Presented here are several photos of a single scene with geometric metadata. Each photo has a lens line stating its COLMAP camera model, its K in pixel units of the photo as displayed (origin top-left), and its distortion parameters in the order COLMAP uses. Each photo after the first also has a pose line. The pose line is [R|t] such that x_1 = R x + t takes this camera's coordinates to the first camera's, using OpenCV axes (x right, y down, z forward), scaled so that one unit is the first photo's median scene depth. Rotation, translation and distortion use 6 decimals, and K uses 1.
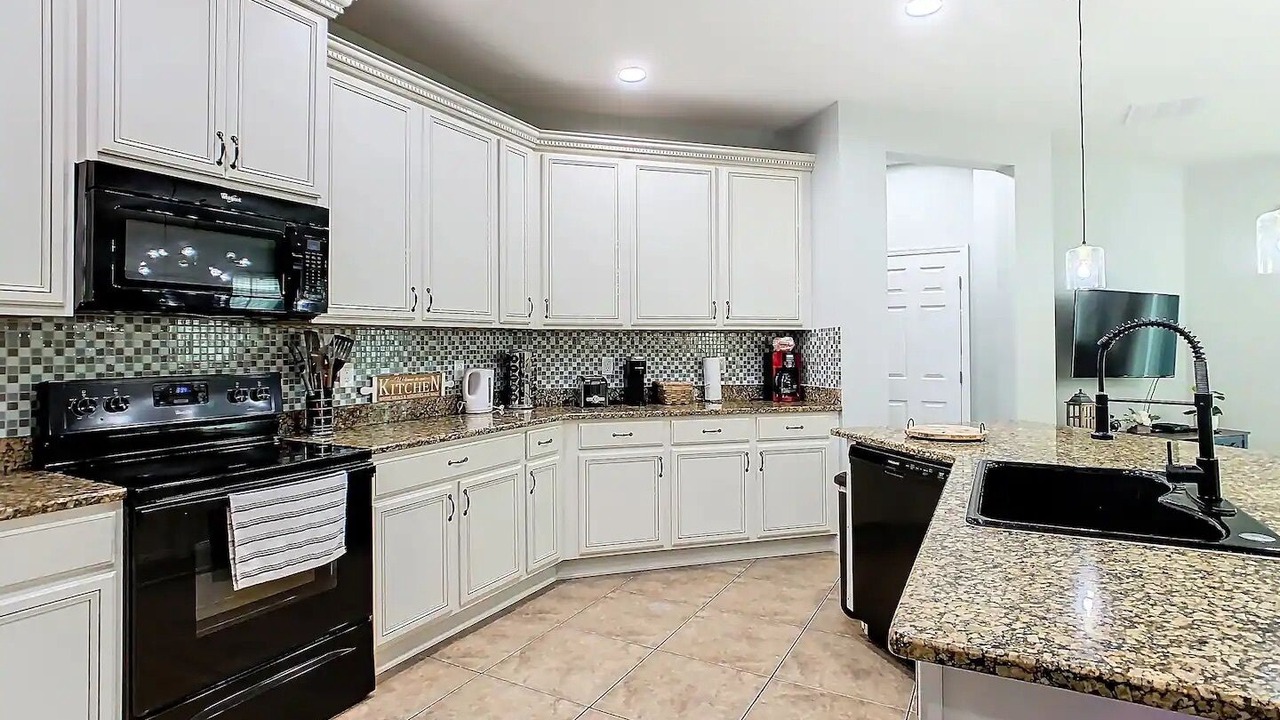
lens RADIAL K [[648.0, 0, 651.0], [0, 648.0, 336.7], [0, 0, 1]] dist [-0.013970, 0.000444]
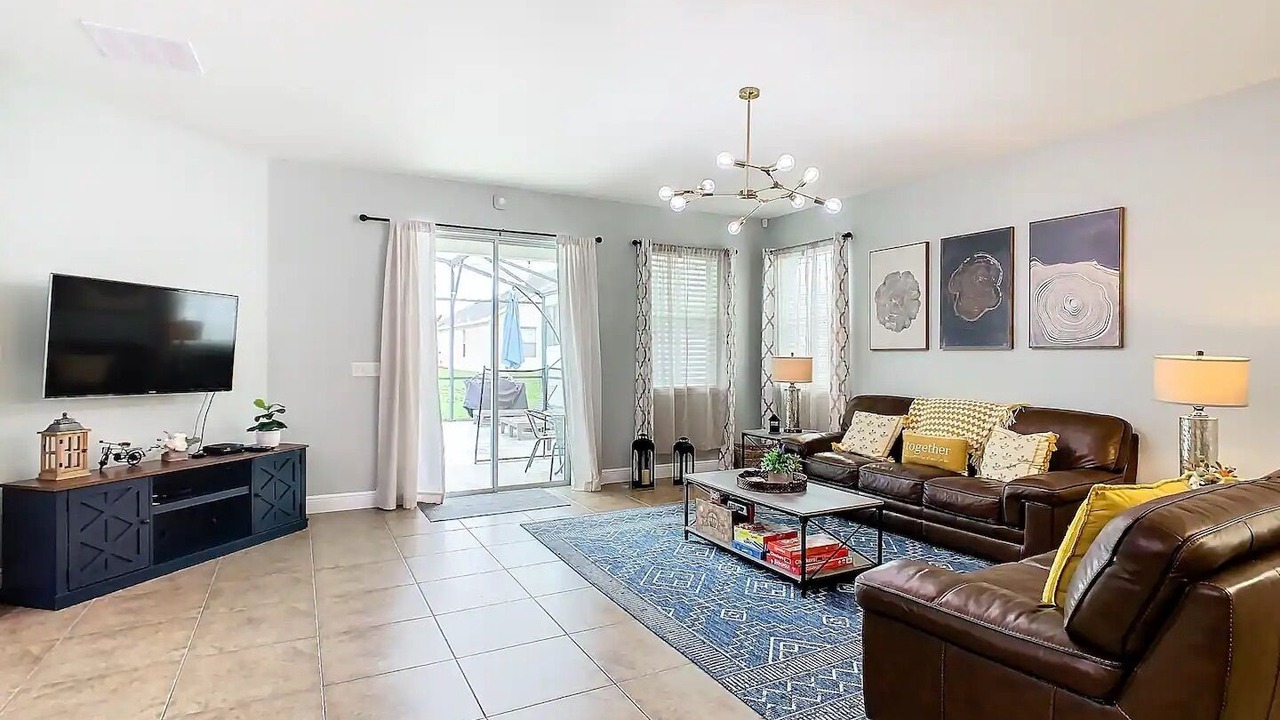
lens RADIAL K [[657.7, 0, 645.6], [0, 657.7, 339.5], [0, 0, 1]] dist [-0.025231, -0.000288]
pose [[0.549518, 0.021595, 0.835203, 0.501161], [-0.013334, 0.999765, -0.017077, 0.002272], [-0.835376, -0.001752, 0.549677, 0.064016]]
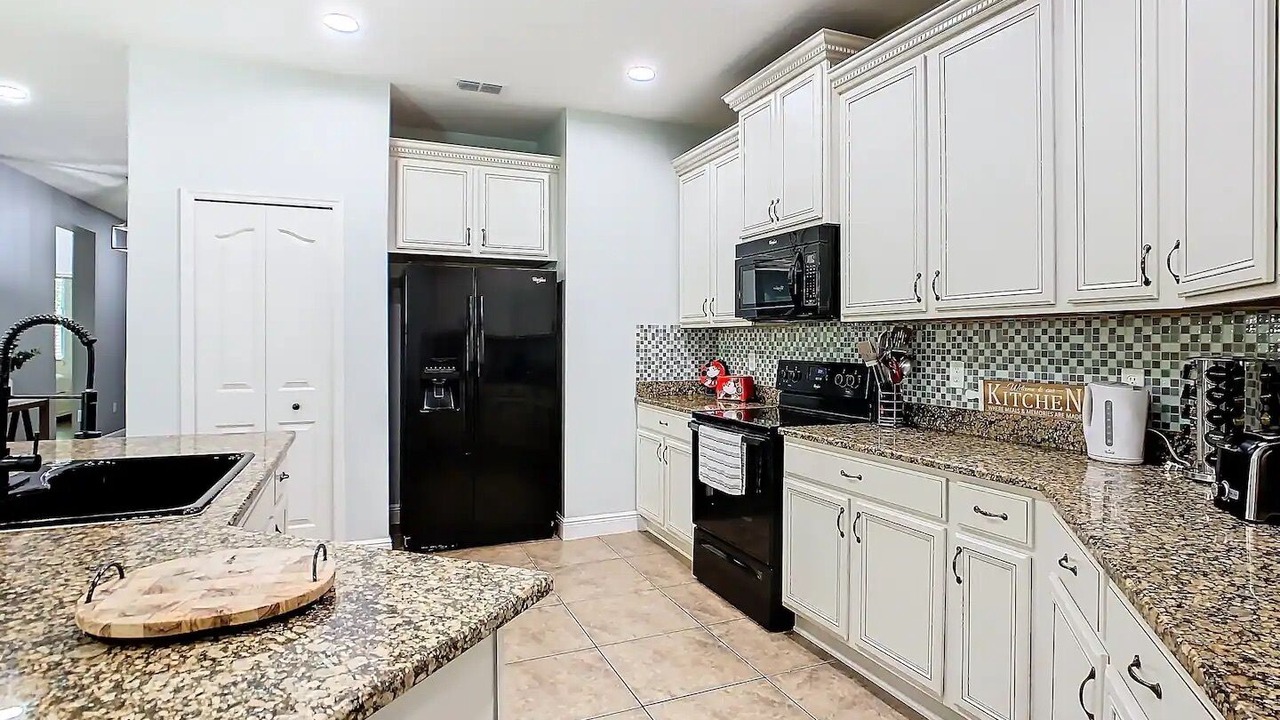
lens RADIAL K [[657.7, 0, 645.6], [0, 657.7, 339.5], [0, 0, 1]] dist [-0.025231, -0.000288]
pose [[-0.624590, -0.001756, -0.780951, 0.416992], [0.005427, 0.999964, -0.006589, 0.011400], [0.780934, -0.008353, -0.624558, 0.991812]]
